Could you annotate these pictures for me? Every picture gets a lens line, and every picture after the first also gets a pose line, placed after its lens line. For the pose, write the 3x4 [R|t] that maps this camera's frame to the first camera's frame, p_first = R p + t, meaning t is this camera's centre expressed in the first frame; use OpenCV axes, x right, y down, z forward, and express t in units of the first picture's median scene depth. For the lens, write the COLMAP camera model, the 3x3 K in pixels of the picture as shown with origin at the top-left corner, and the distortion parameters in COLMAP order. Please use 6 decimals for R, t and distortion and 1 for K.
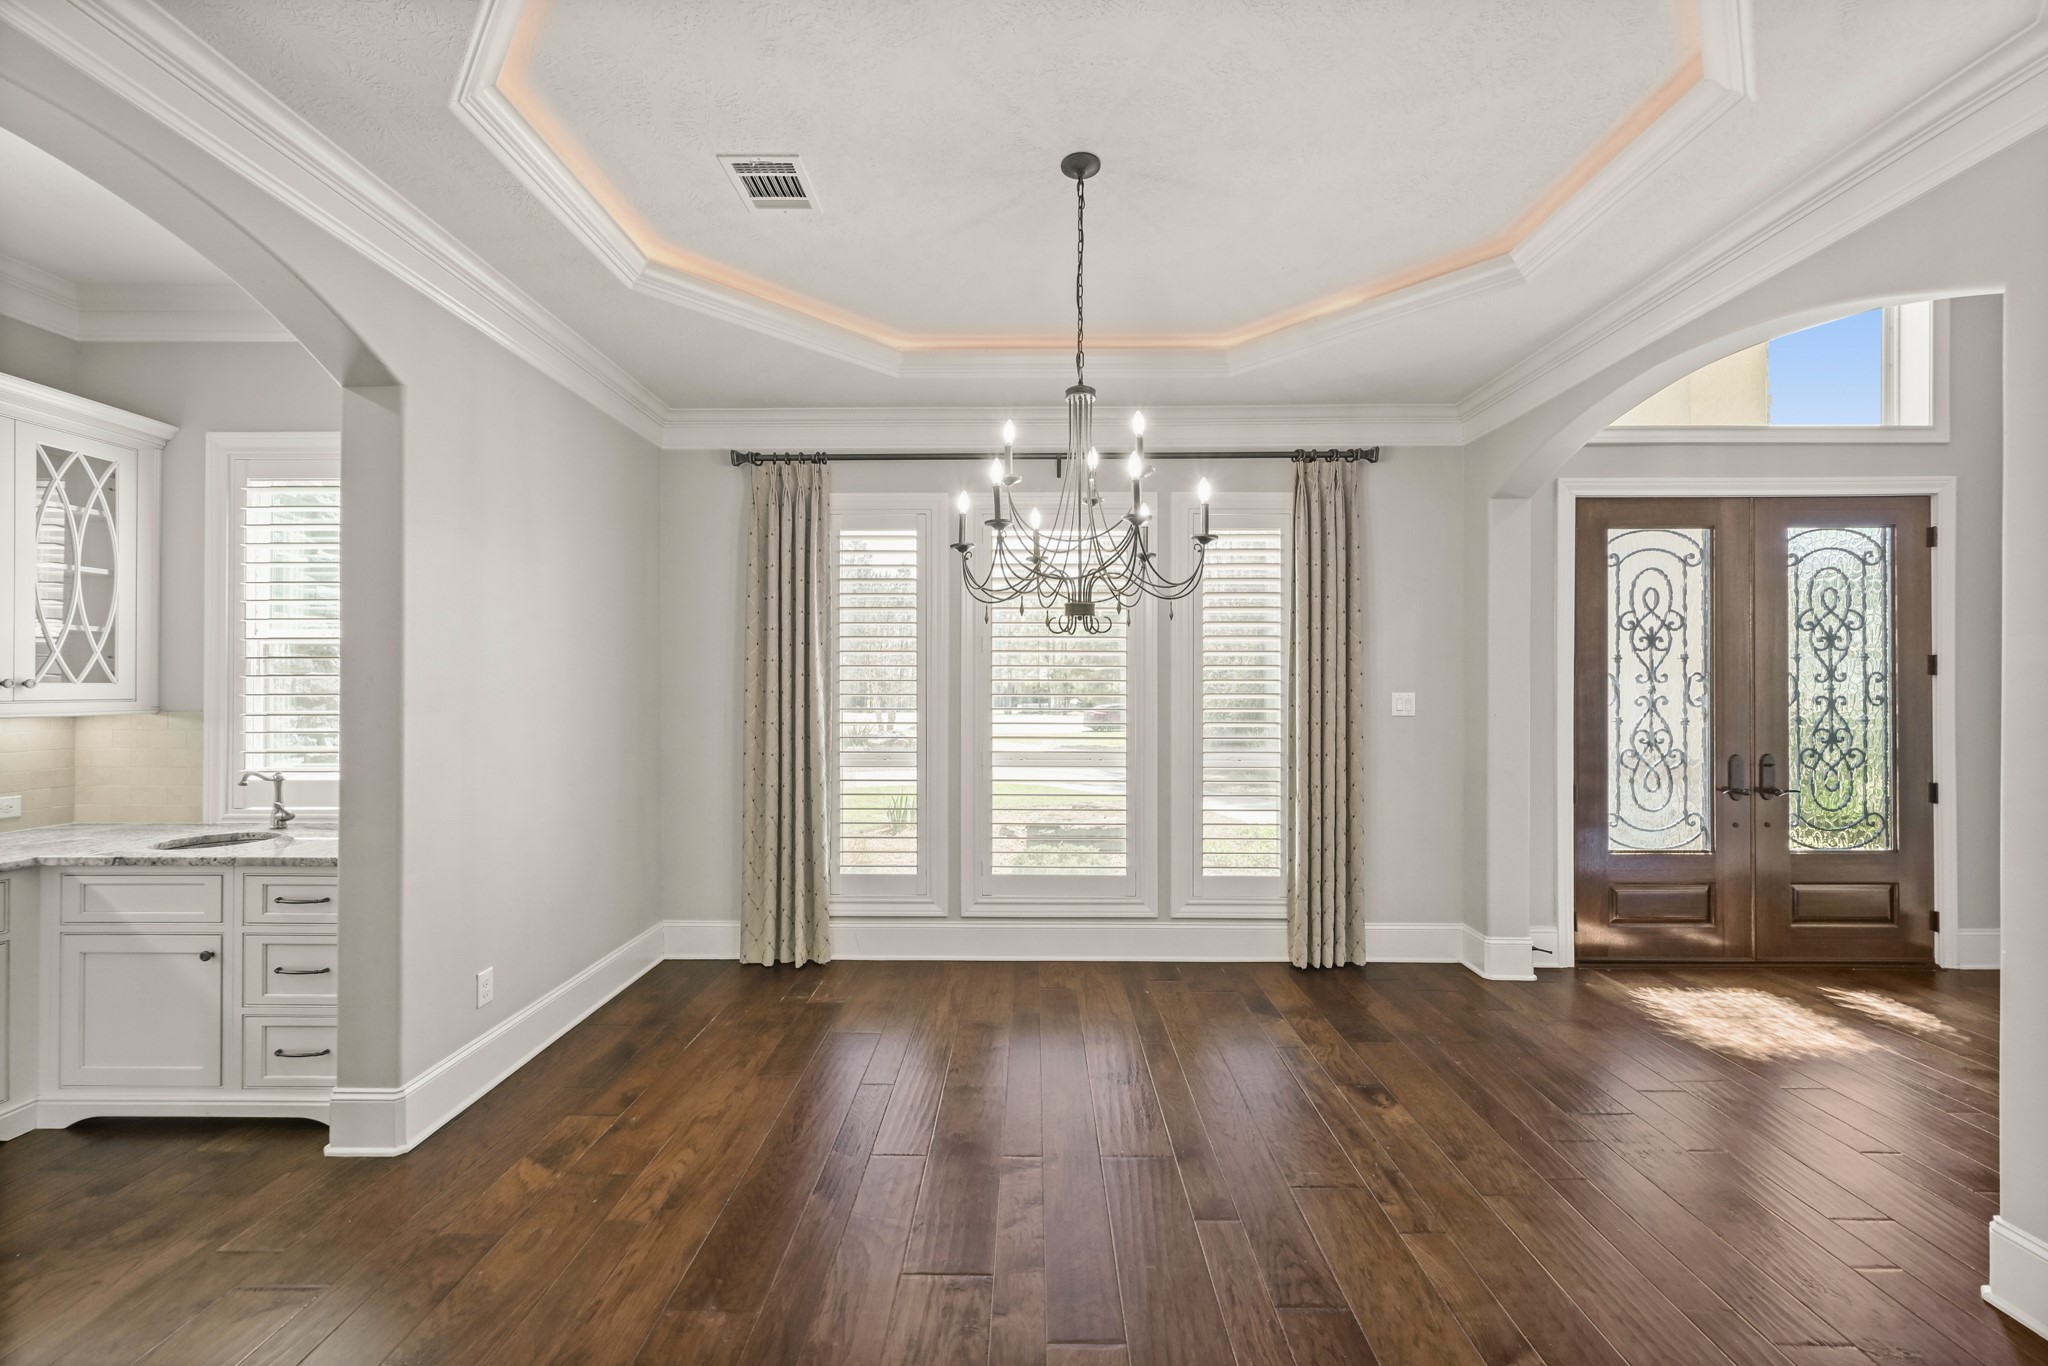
lens RADIAL K [[818.9, 0, 1020.4], [0, 818.9, 685.4], [0, 0, 1]] dist [0.001833, 0.001017]
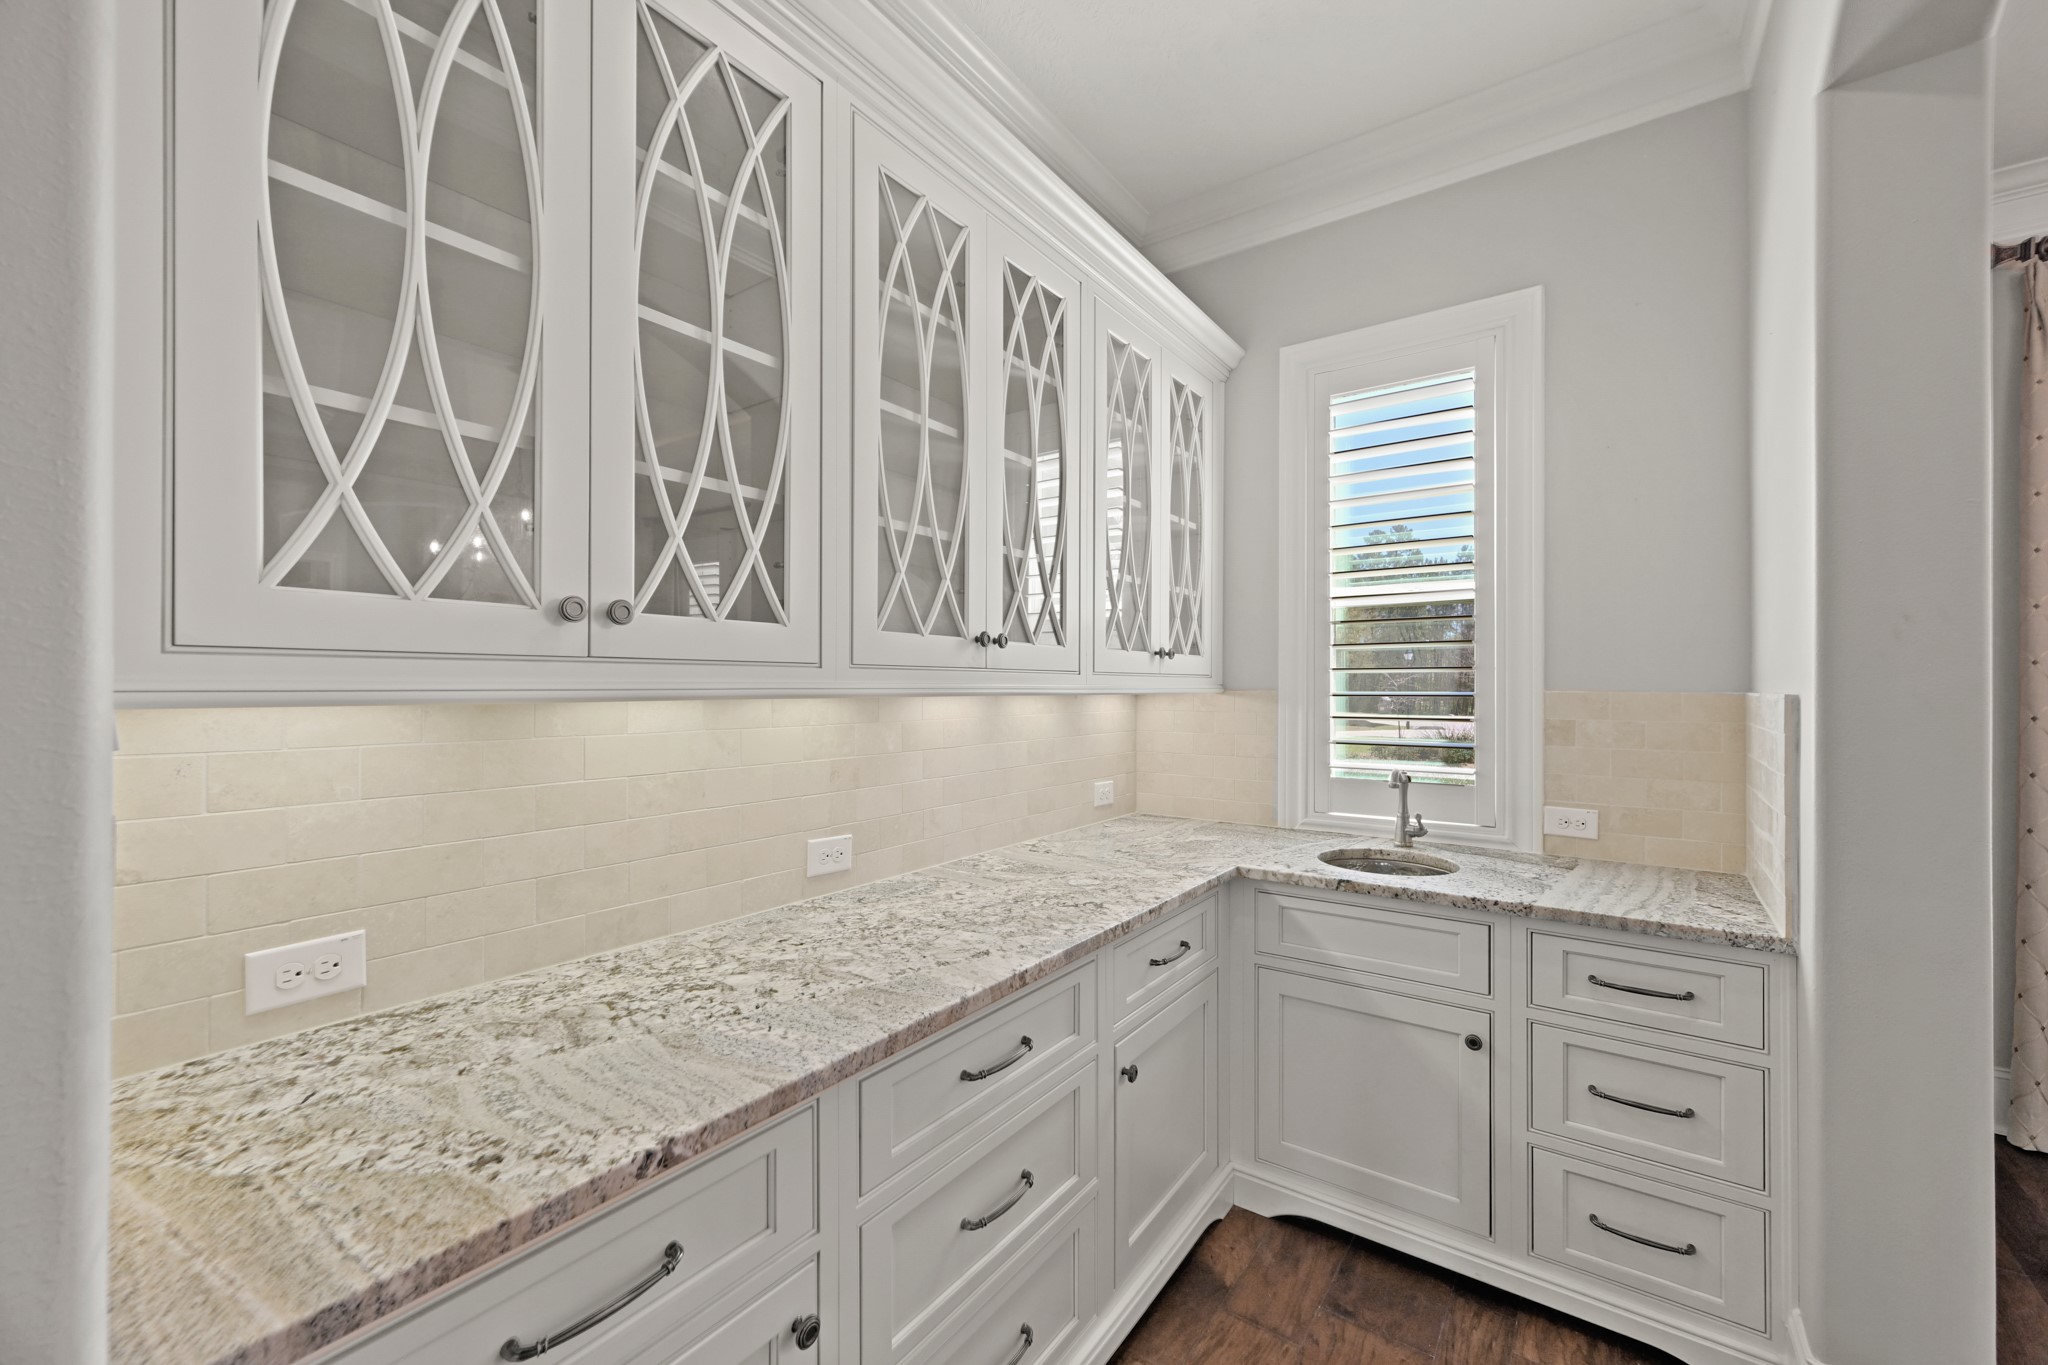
lens RADIAL K [[818.9, 0, 1015.9], [0, 818.9, 682.3], [0, 0, 1]] dist [0.001833, 0.001017]
pose [[0.827131, 0.000941, -0.562008, -0.913117], [-0.003169, 0.999991, -0.002989, 0.033310], [0.562000, 0.004253, 0.827126, 0.219241]]
